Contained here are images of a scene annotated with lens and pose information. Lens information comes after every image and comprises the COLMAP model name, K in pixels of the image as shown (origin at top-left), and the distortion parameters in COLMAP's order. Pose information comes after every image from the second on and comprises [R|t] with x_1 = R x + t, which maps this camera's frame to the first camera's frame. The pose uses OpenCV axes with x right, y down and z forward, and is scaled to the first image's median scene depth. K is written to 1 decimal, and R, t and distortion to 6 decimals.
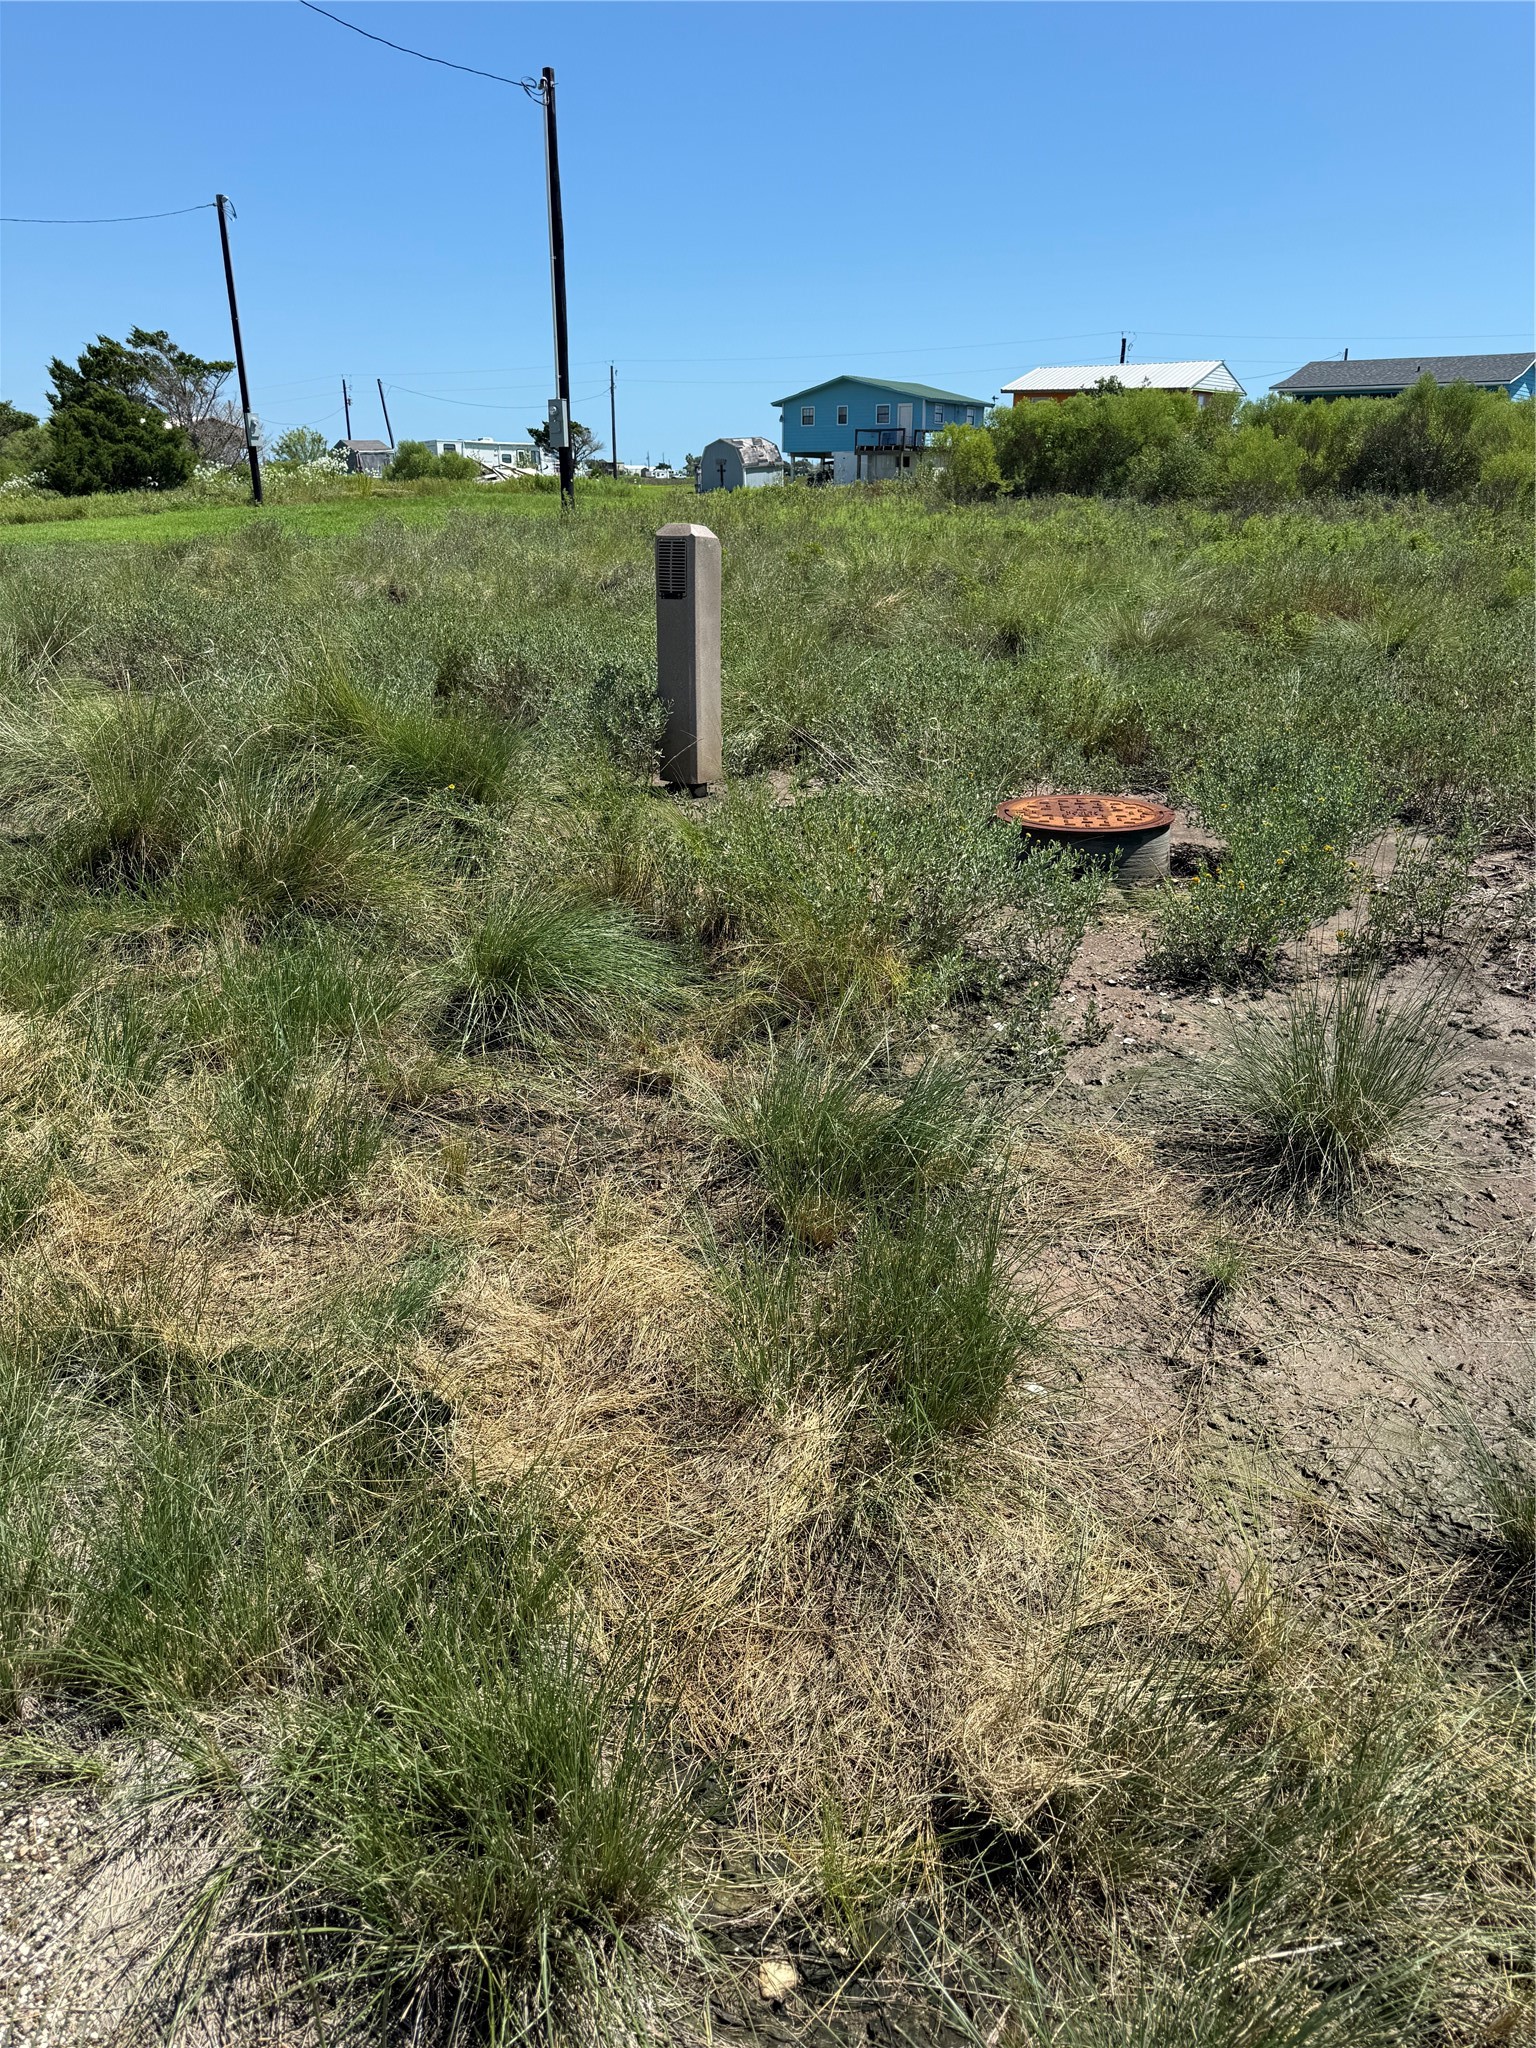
lens RADIAL K [[1589.4, 0, 764.2], [0, 1589.4, 1017.8], [0, 0, 1]] dist [0.046490, -0.005454]
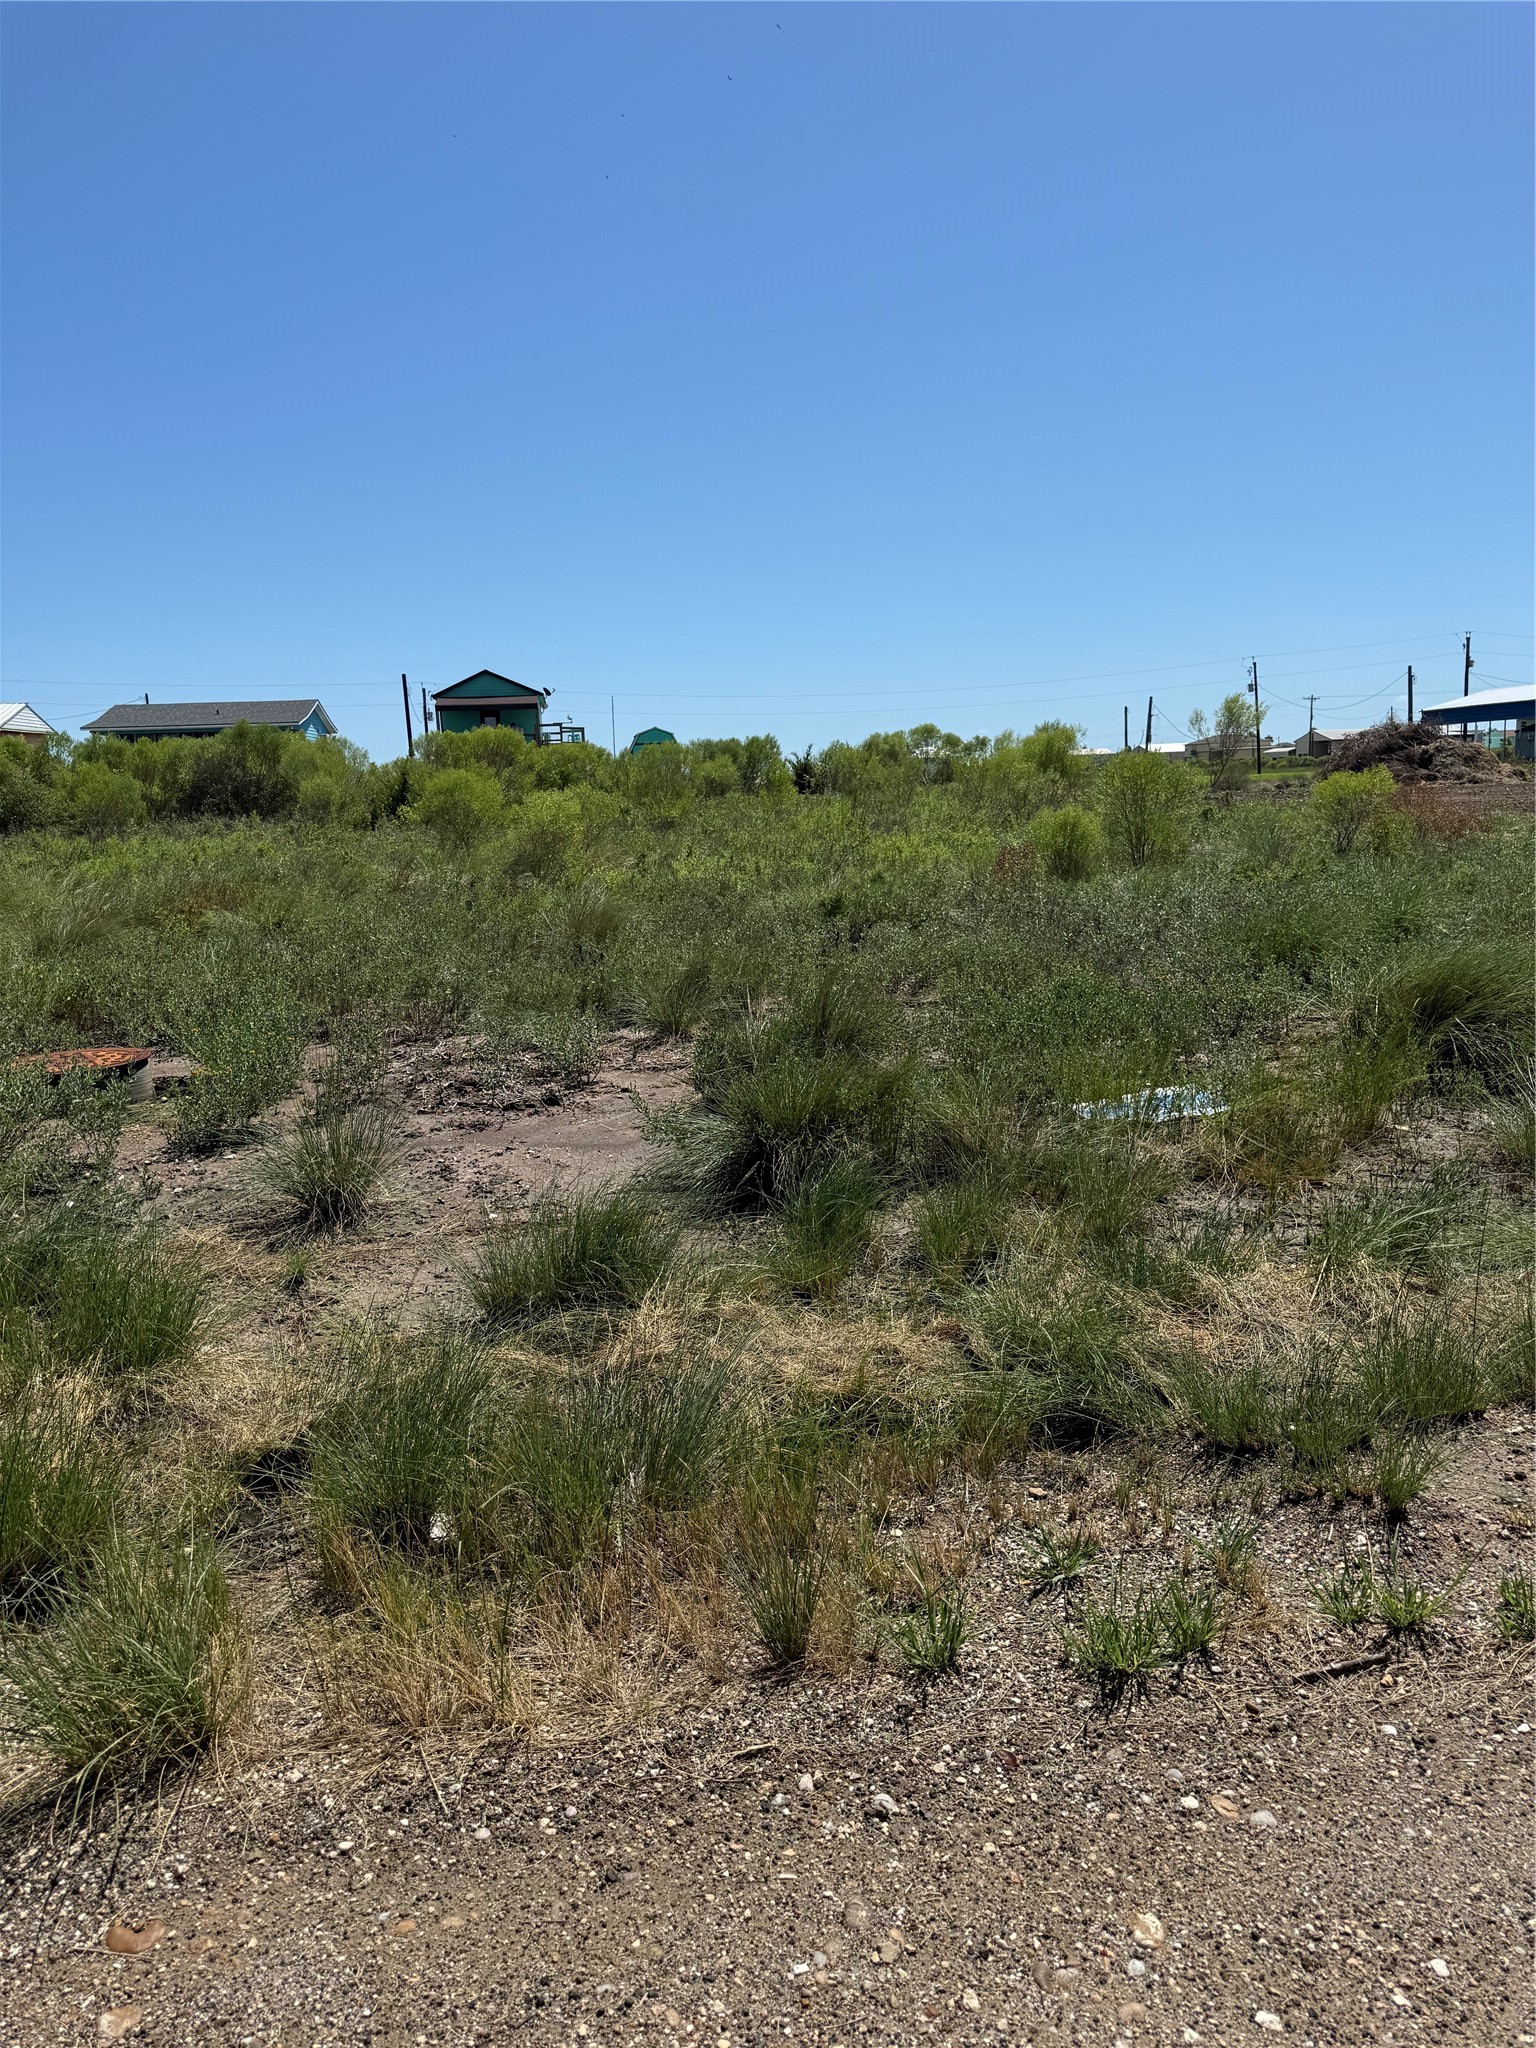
lens RADIAL K [[1589.4, 0, 764.0], [0, 1589.4, 1029.1], [0, 0, 1]] dist [0.046490, -0.005454]
pose [[0.772962, -0.135414, 0.619832, -0.053617], [0.248061, 0.963692, -0.098807, 0.036198], [-0.583948, 0.230130, 0.778489, -0.096482]]
